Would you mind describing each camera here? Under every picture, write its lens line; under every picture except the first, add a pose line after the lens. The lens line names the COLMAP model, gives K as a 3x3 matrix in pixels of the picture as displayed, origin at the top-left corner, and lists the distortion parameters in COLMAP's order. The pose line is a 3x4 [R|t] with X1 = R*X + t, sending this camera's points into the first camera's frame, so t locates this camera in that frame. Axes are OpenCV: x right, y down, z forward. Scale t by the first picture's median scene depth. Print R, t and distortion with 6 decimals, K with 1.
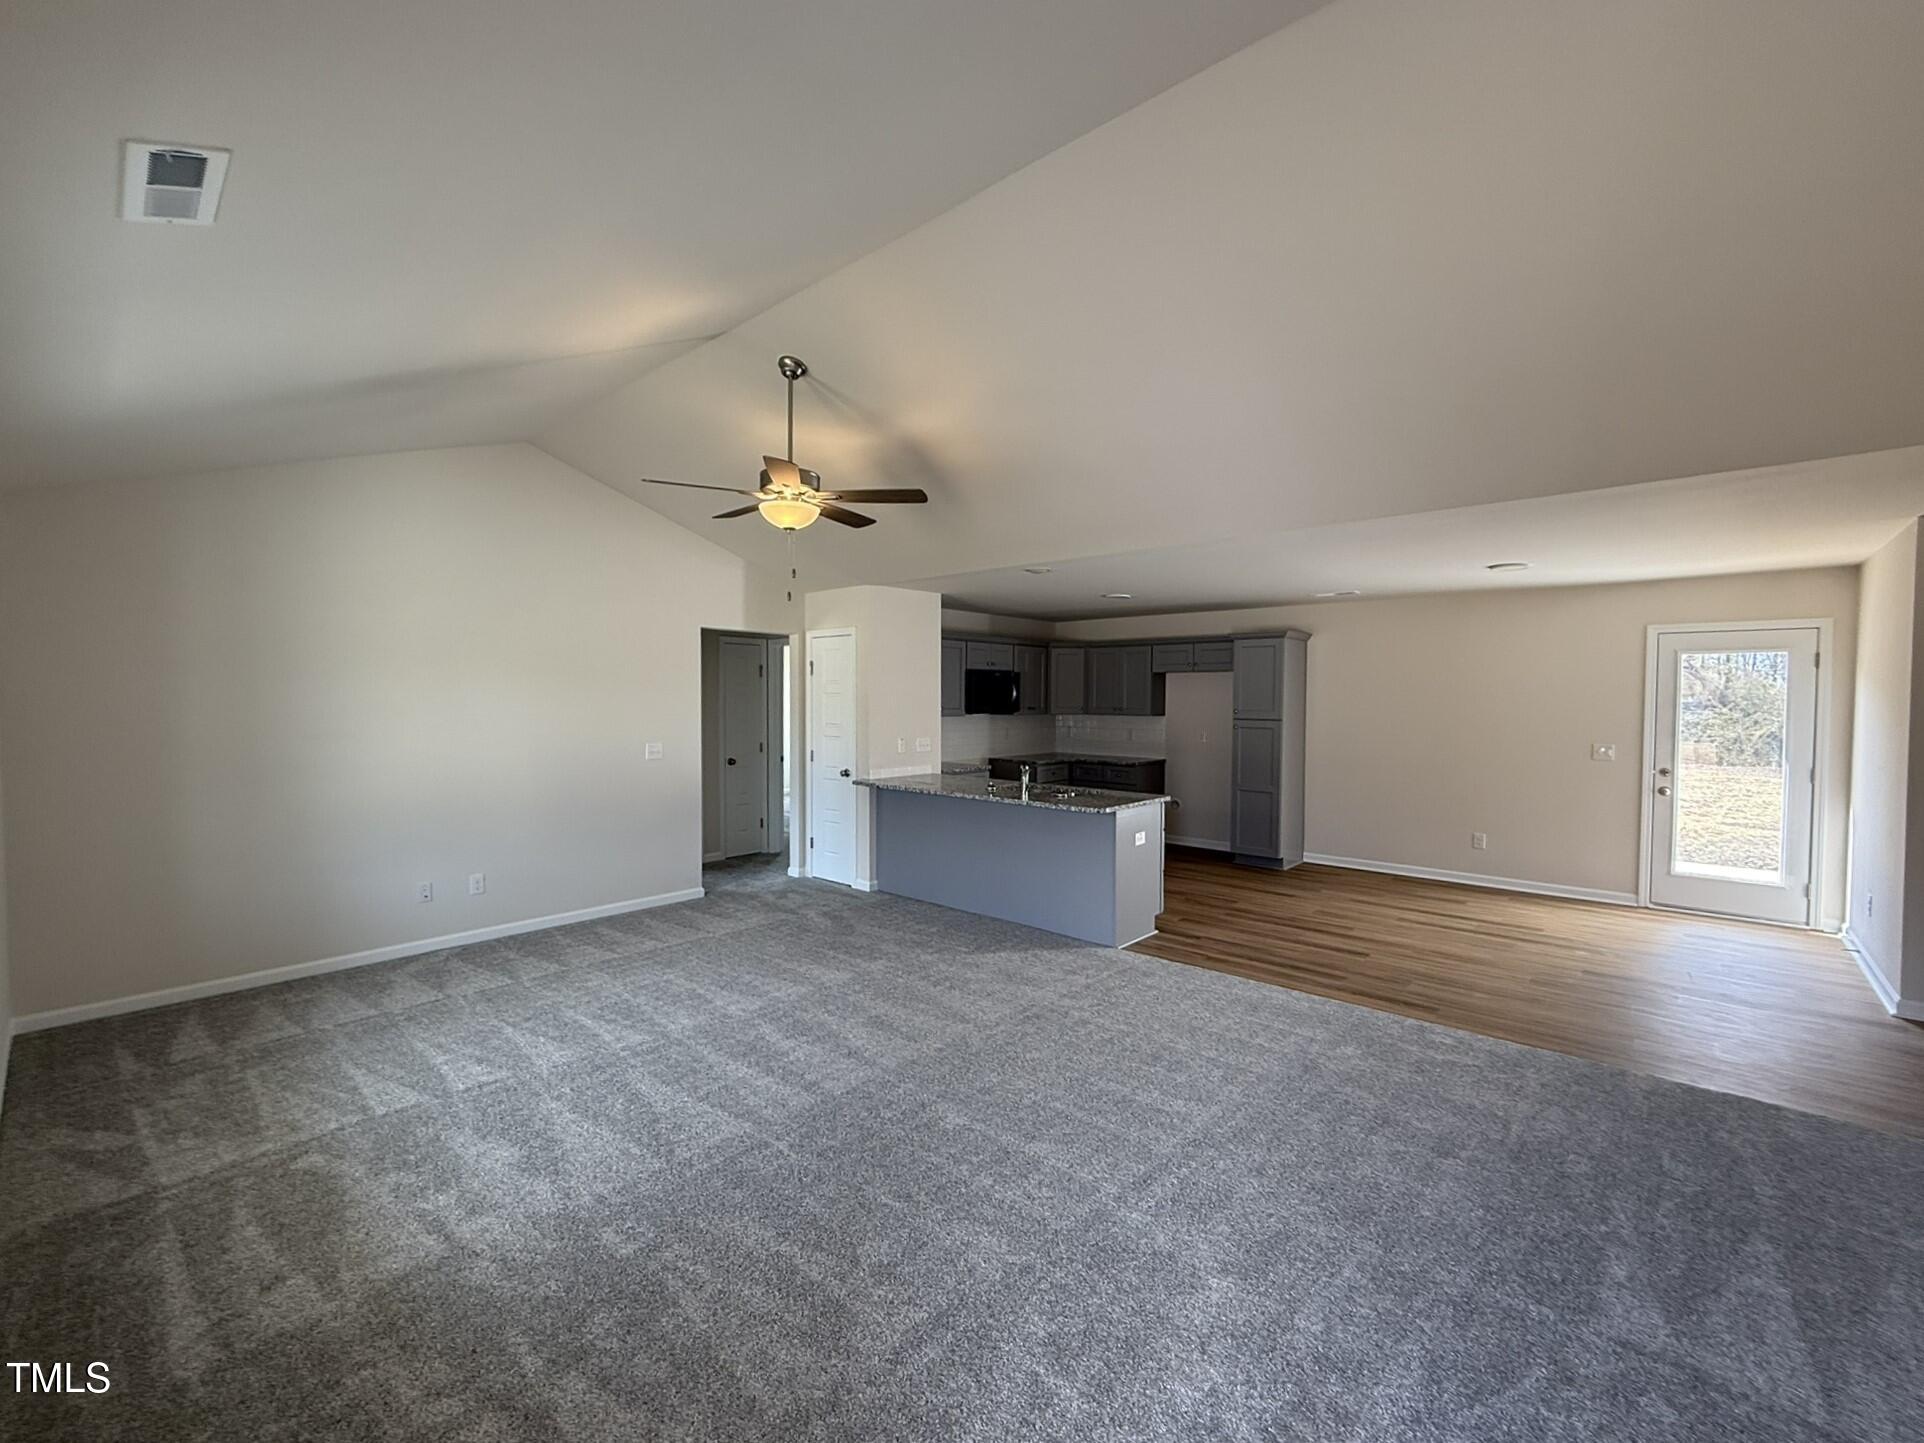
lens RADIAL K [[812.5, 0, 926.2], [0, 812.5, 718.1], [0, 0, 1]] dist [0.001621, 0.000094]
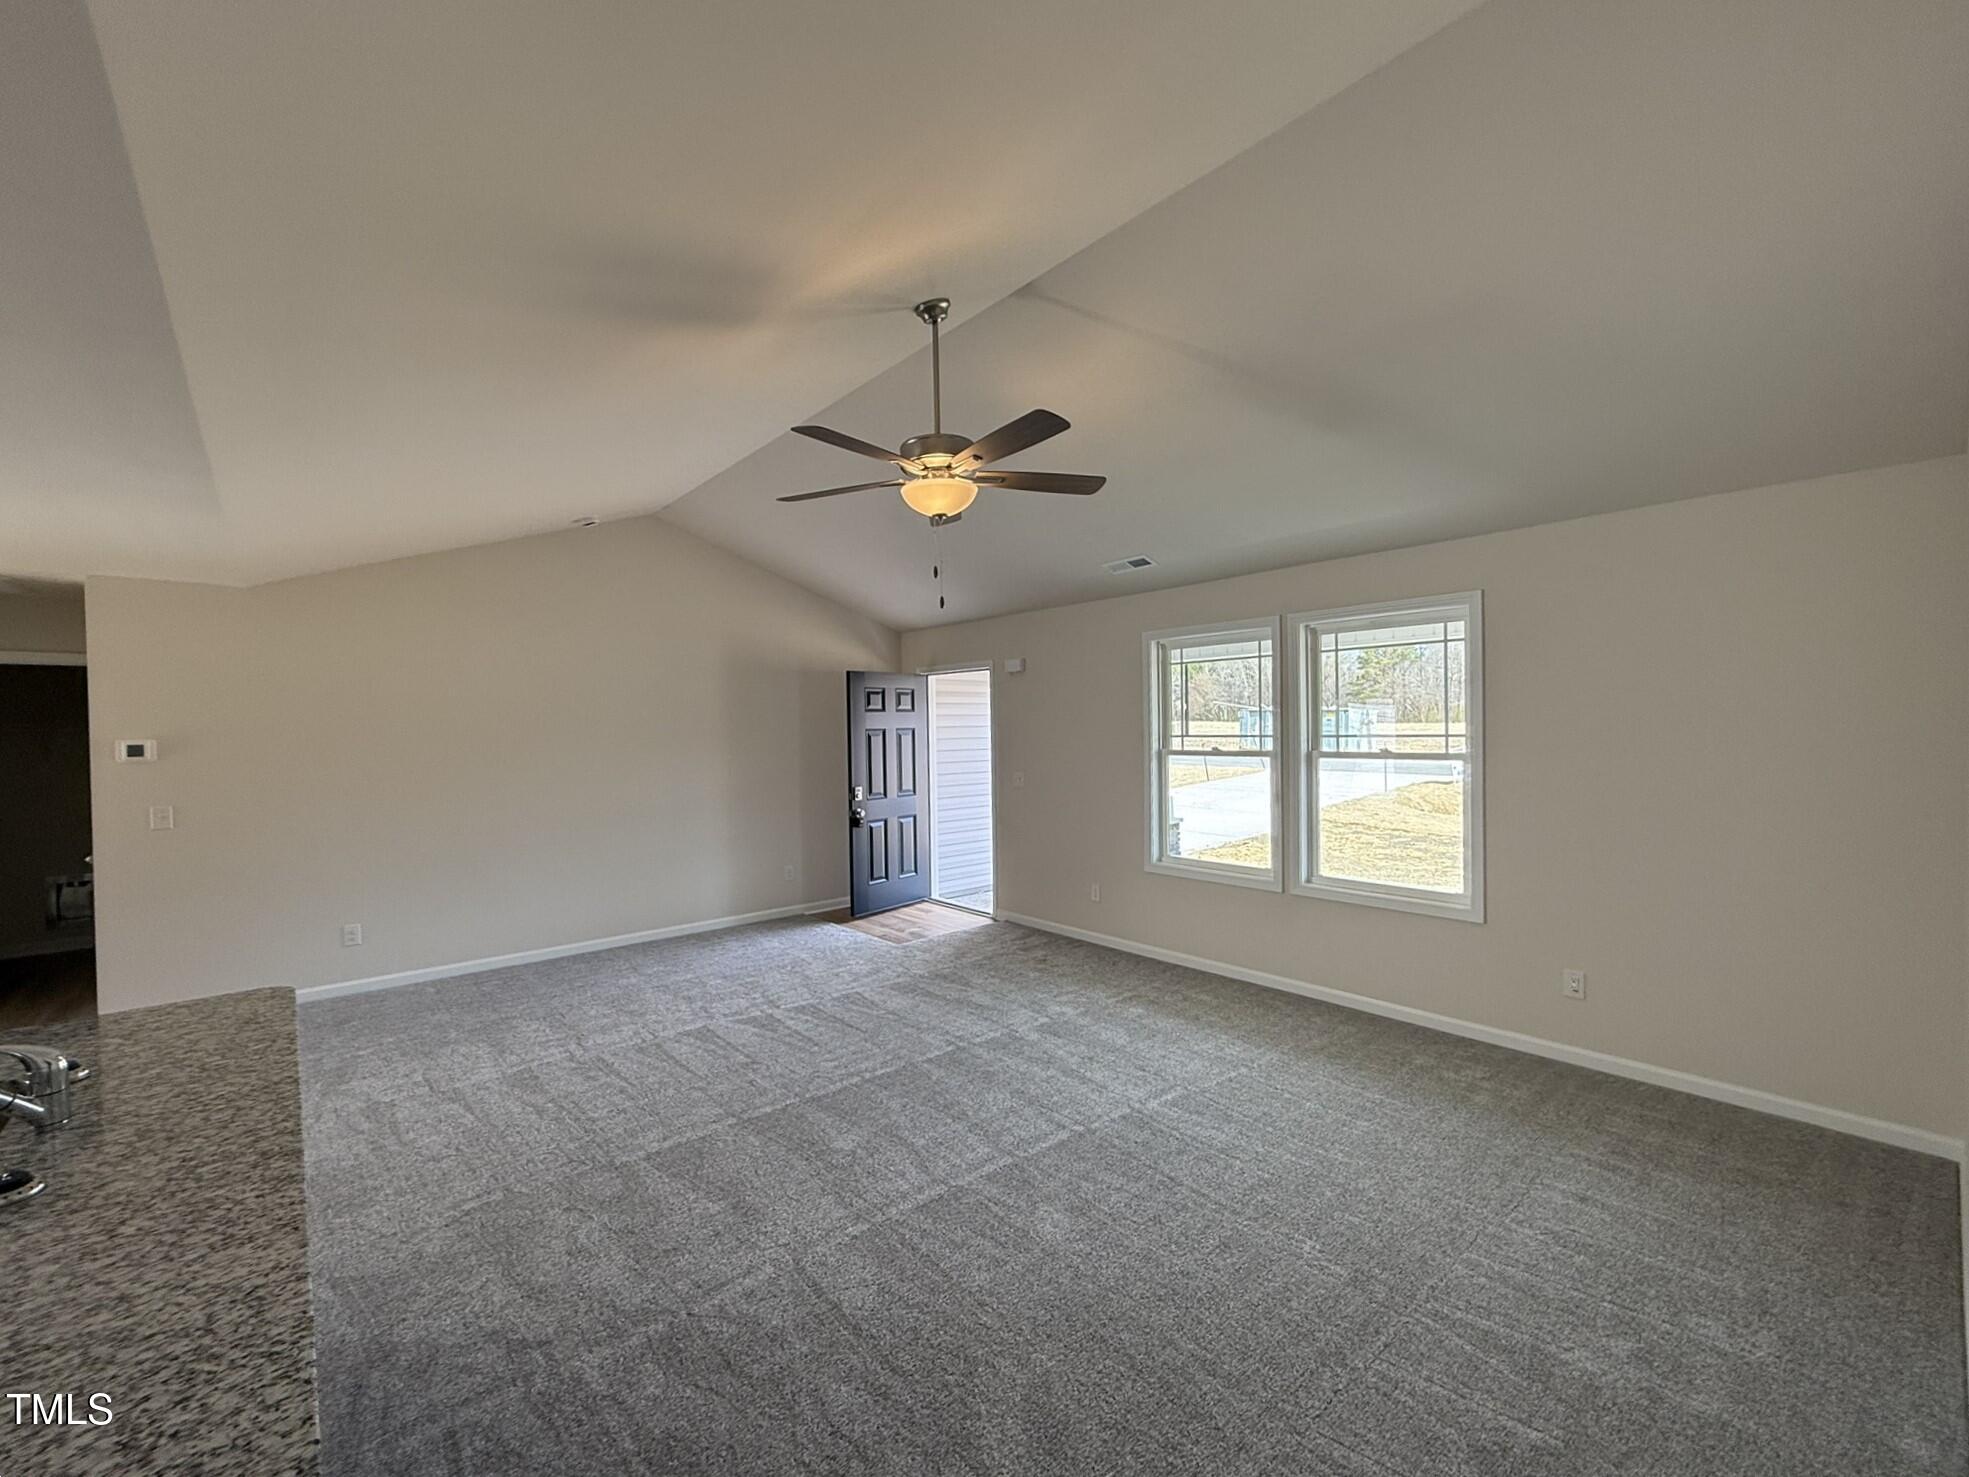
lens RADIAL K [[806.3, 0, 984.5], [0, 806.3, 738.5], [0, 0, 1]] dist [0.000397, 0.000009]
pose [[-0.993479, 0.012157, 0.113368, -0.207548], [0.016937, 0.999003, 0.041296, -0.034972], [-0.112753, 0.042947, -0.992694, 1.243426]]
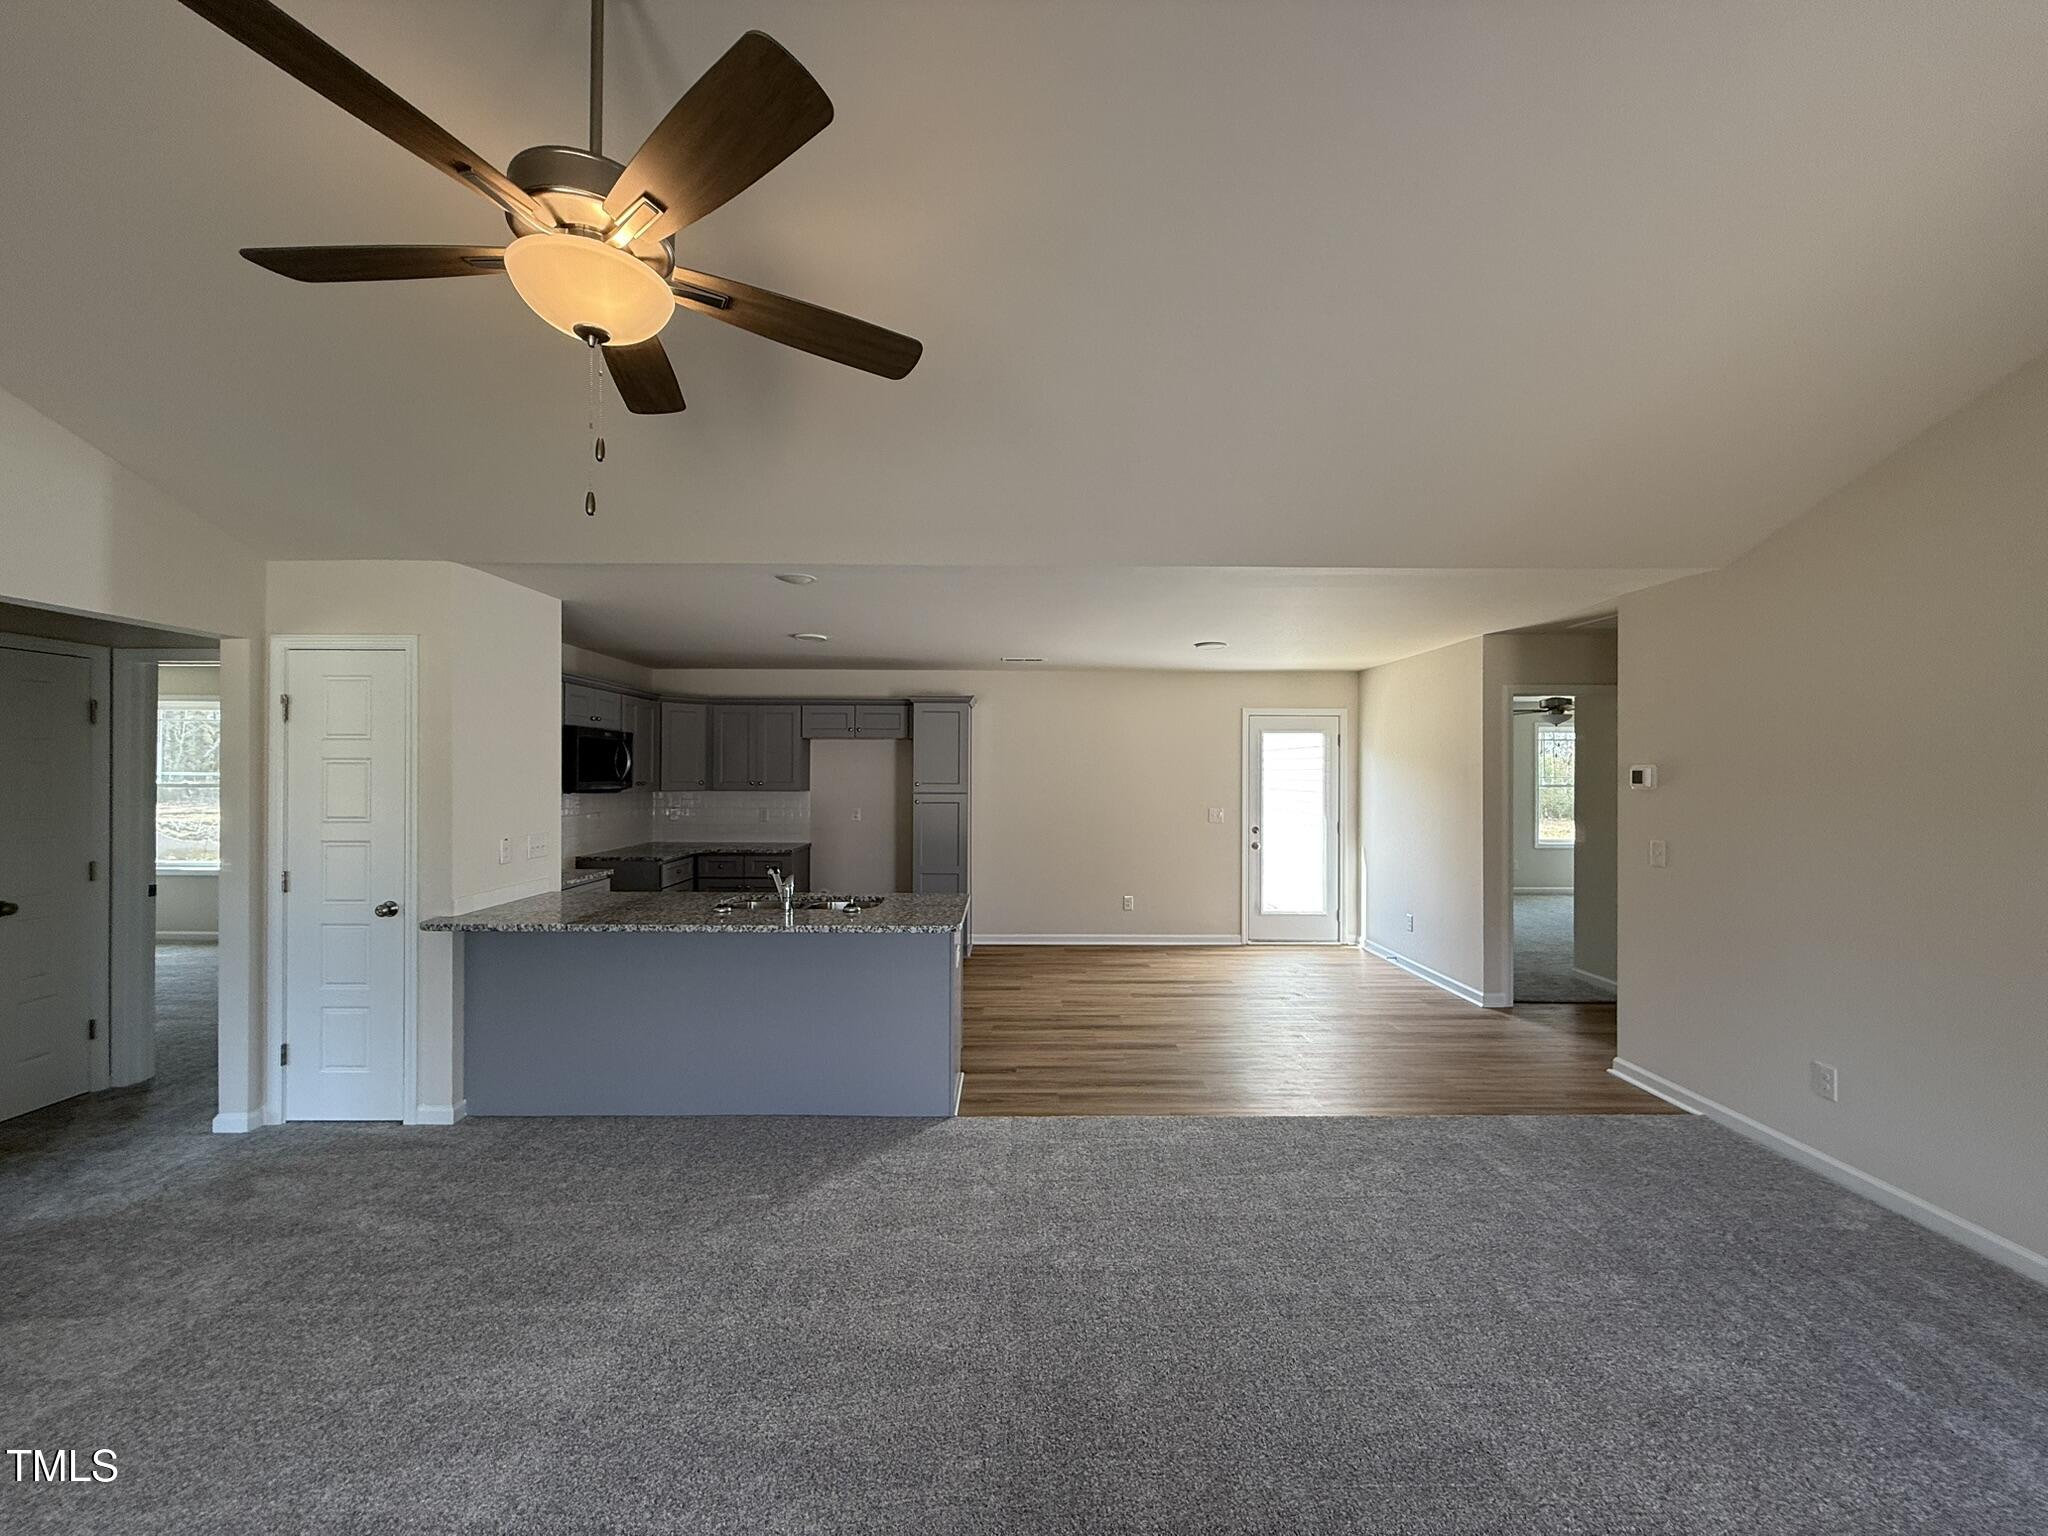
lens RADIAL K [[816.7, 0, 1017.0], [0, 816.7, 768.5], [0, 0, 1]] dist [0.002213, -0.000162]
pose [[0.725242, 0.001687, 0.688492, -0.205858], [0.017922, 0.999612, -0.021328, -0.006344], [-0.688261, 0.027807, 0.724930, 0.402814]]
